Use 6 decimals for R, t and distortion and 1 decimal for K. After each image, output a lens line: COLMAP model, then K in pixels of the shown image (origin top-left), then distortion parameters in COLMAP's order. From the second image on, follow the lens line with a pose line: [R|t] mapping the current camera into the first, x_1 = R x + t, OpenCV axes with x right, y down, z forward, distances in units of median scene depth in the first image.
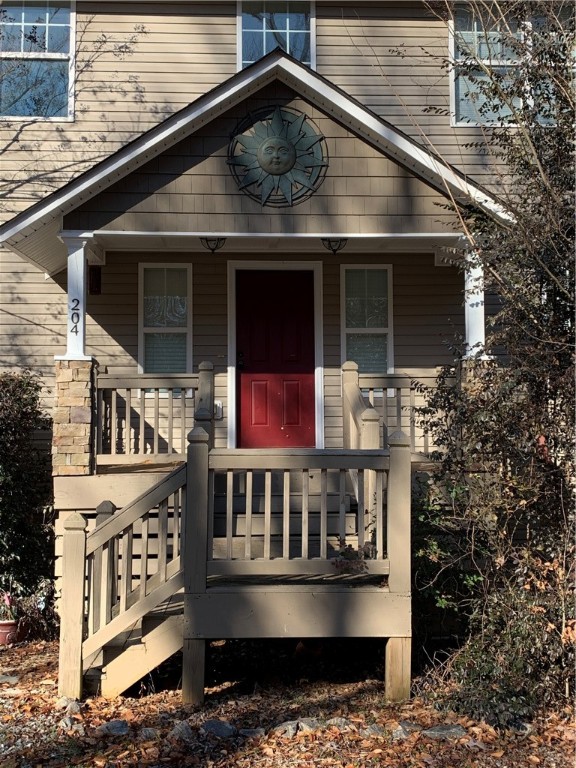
lens RADIAL K [[961.2, 0, 288.0], [0, 961.2, 384.0], [0, 0, 1]] dist [-0.093785, 0.004322]
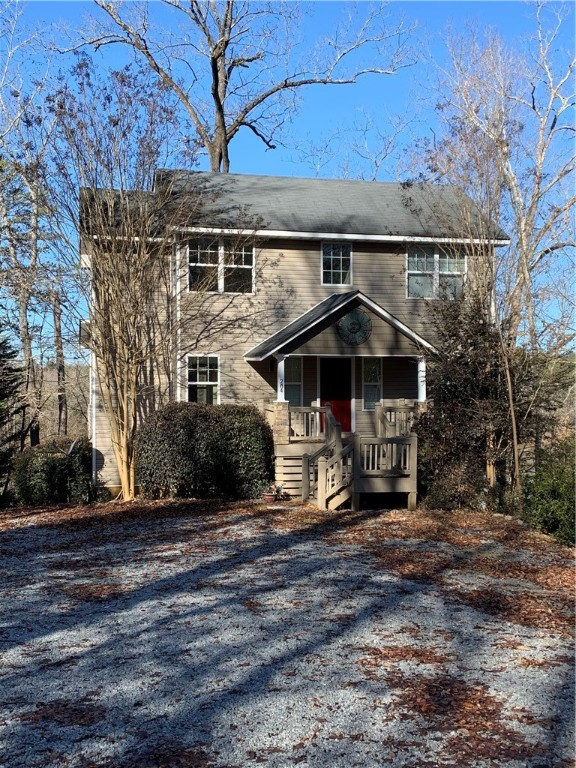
lens RADIAL K [[961.2, 0, 288.0], [0, 961.2, 384.0], [0, 0, 1]] dist [-0.093785, 0.004322]
pose [[0.983791, 0.006901, 0.179188, -0.677203], [-0.016577, 0.998480, 0.052559, -0.214595], [-0.178553, -0.054678, 0.982410, -1.646562]]
